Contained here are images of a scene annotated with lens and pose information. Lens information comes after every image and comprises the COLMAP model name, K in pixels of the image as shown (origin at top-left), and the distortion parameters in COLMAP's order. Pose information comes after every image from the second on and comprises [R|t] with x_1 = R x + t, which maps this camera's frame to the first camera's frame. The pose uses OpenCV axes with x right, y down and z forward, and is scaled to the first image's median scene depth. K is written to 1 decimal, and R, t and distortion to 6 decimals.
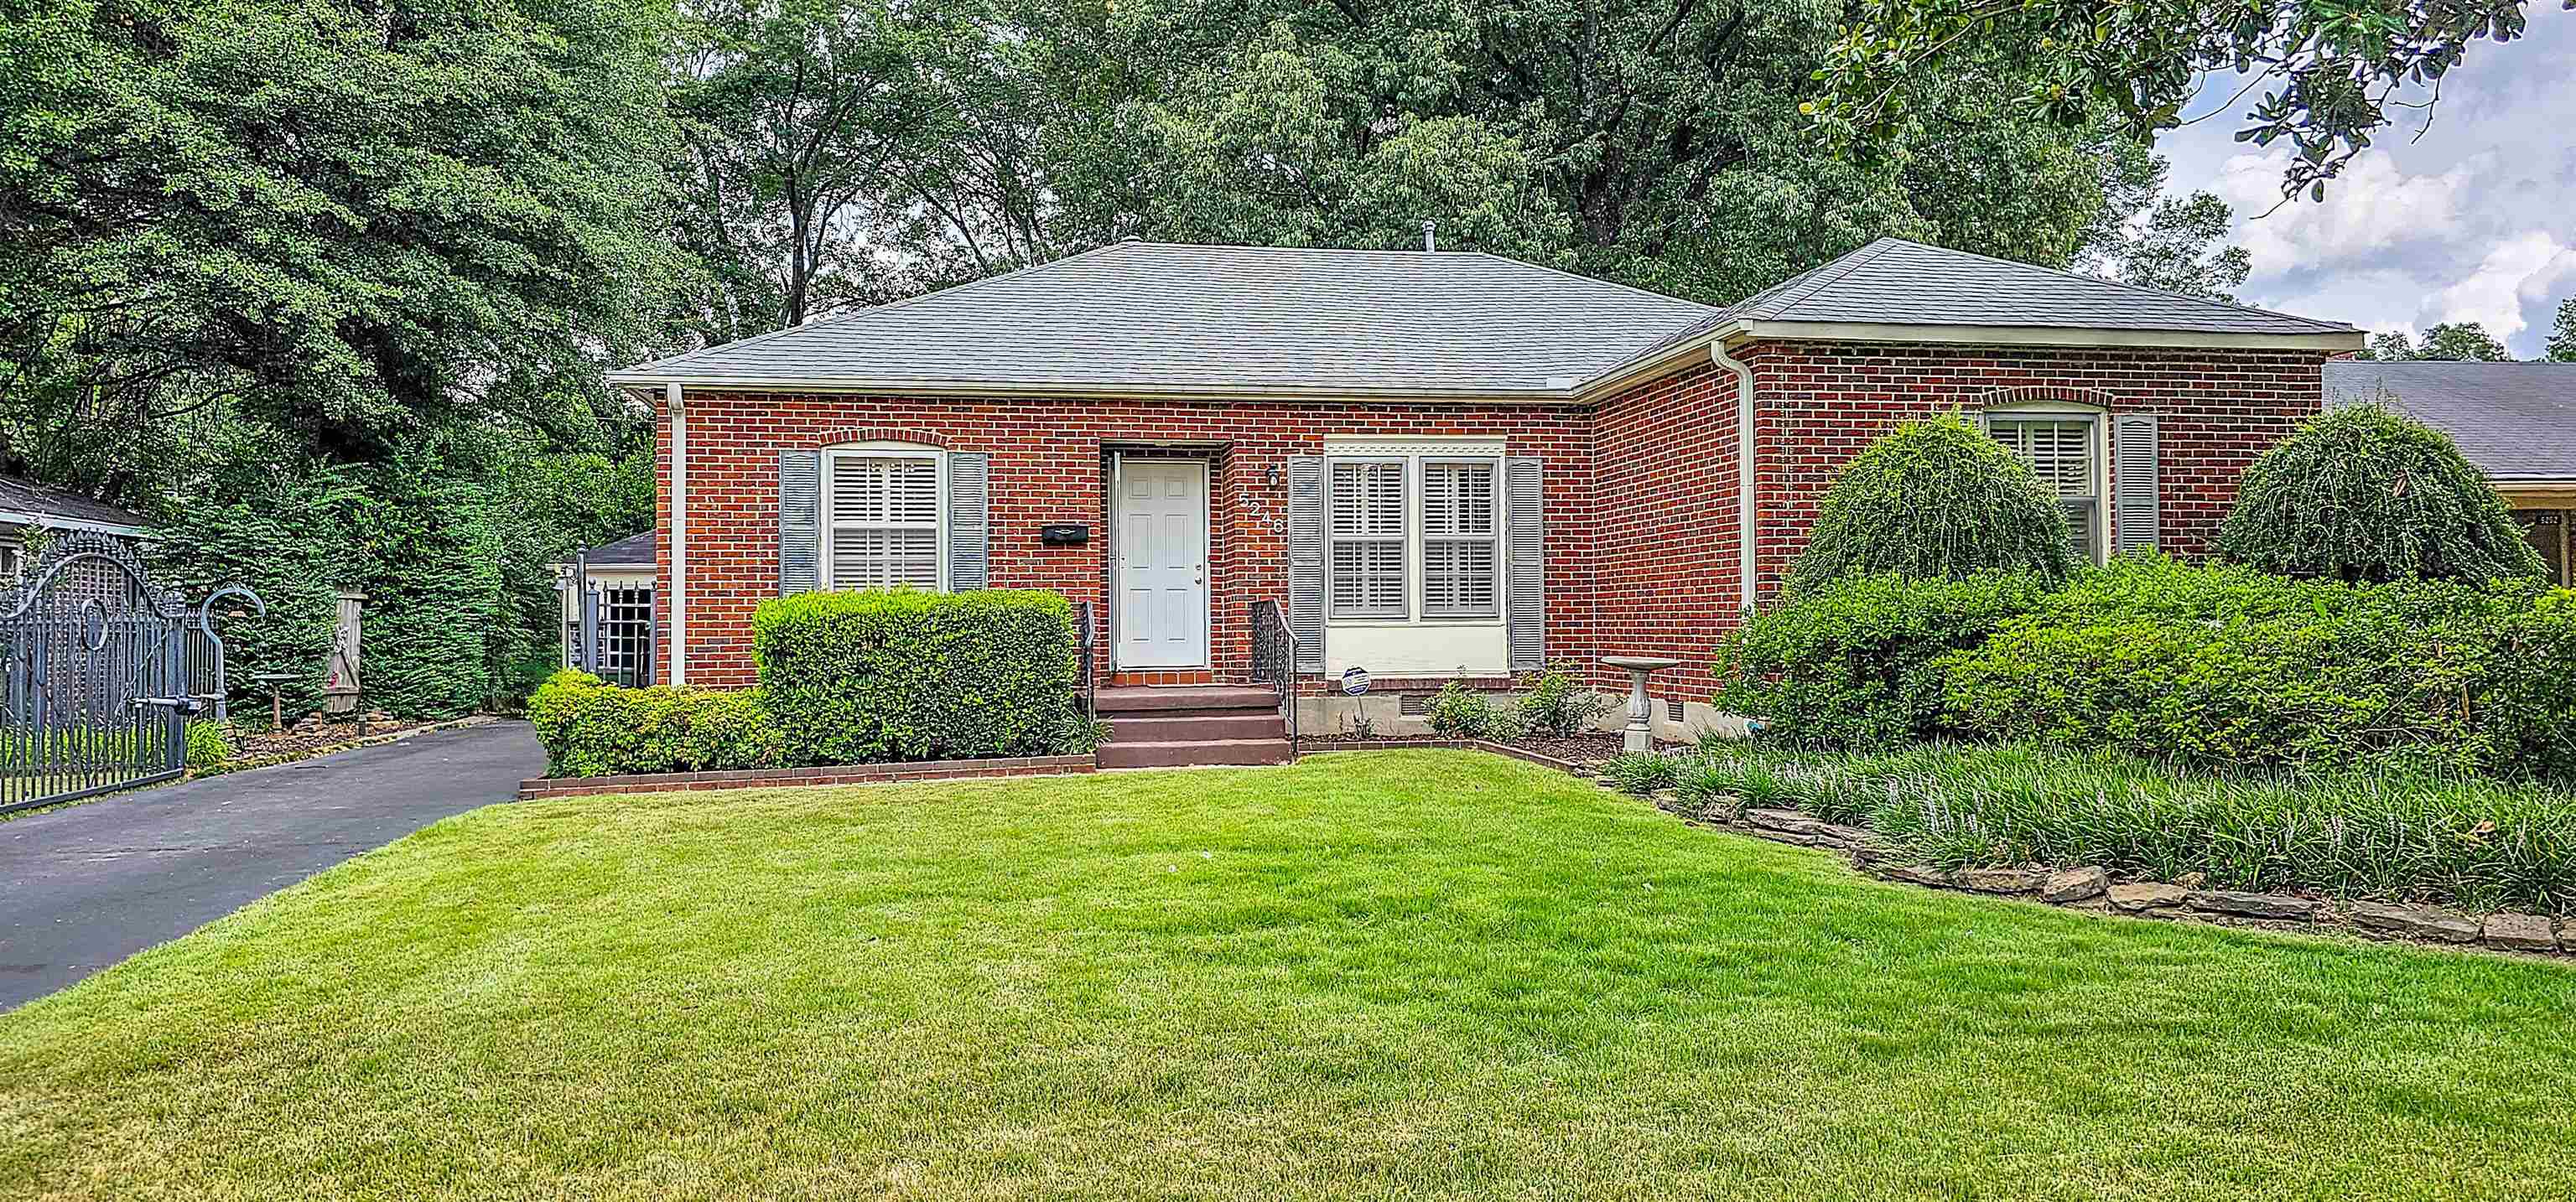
lens RADIAL K [[1707.9, 0, 1274.0], [0, 1707.9, 599.8], [0, 0, 1]] dist [0.069259, -0.073414]
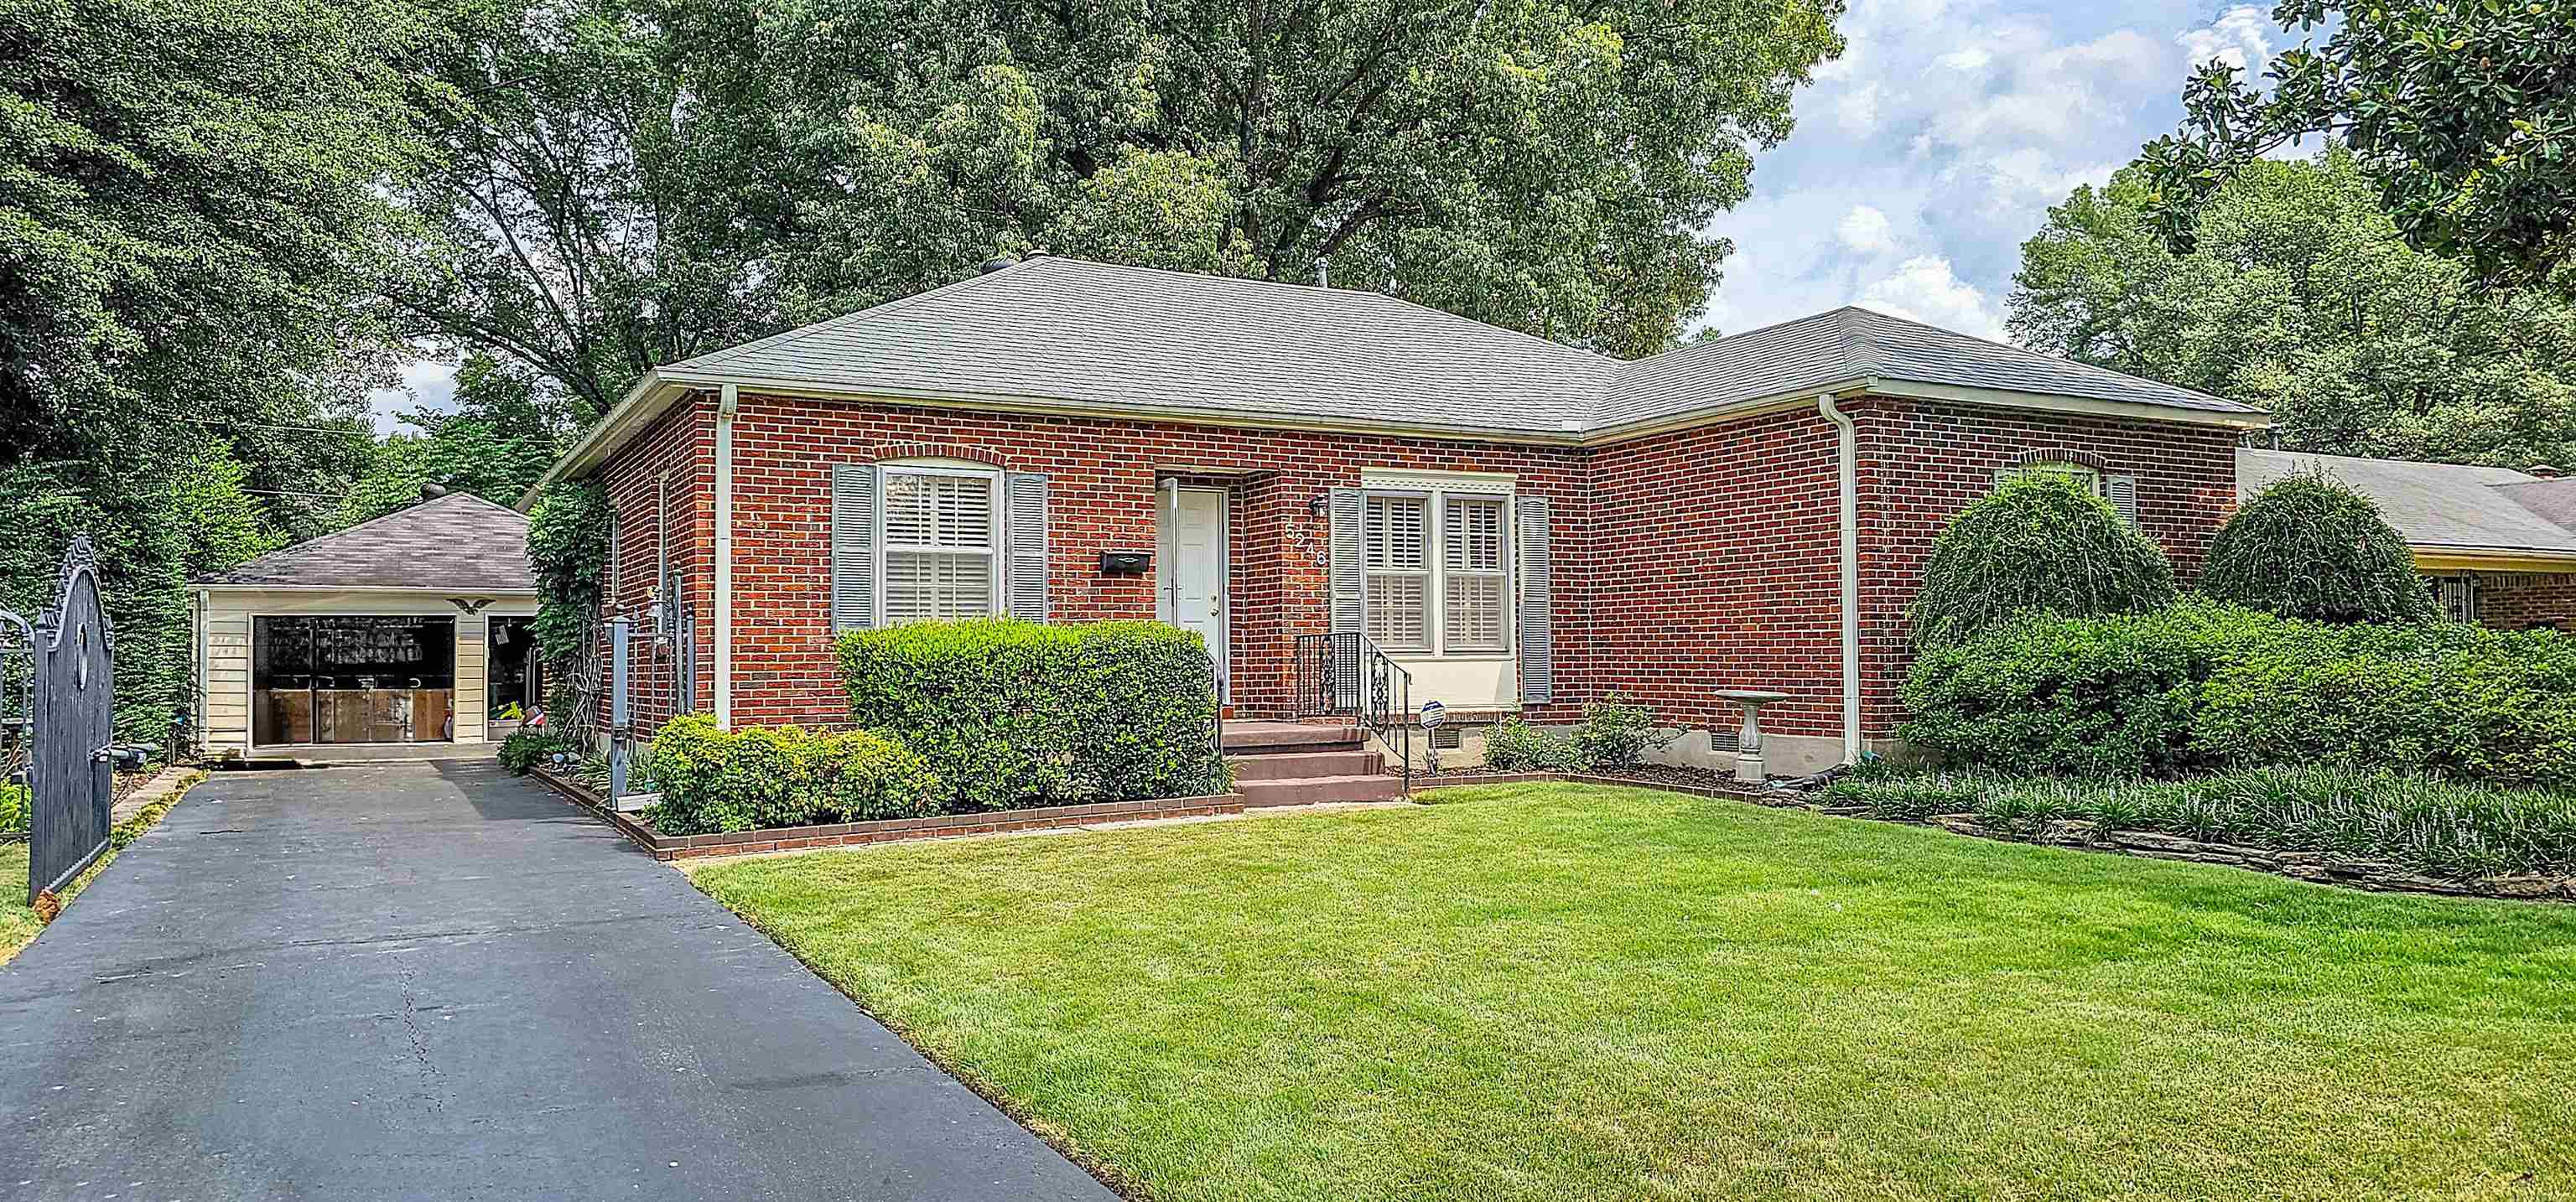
lens RADIAL K [[1707.9, 0, 1274.0], [0, 1707.9, 599.8], [0, 0, 1]] dist [0.069259, -0.073414]
pose [[0.953441, 0.011785, 0.301348, -0.332288], [-0.006167, 0.999789, -0.019589, 0.000418], [-0.301515, 0.016819, 0.953313, 0.070944]]
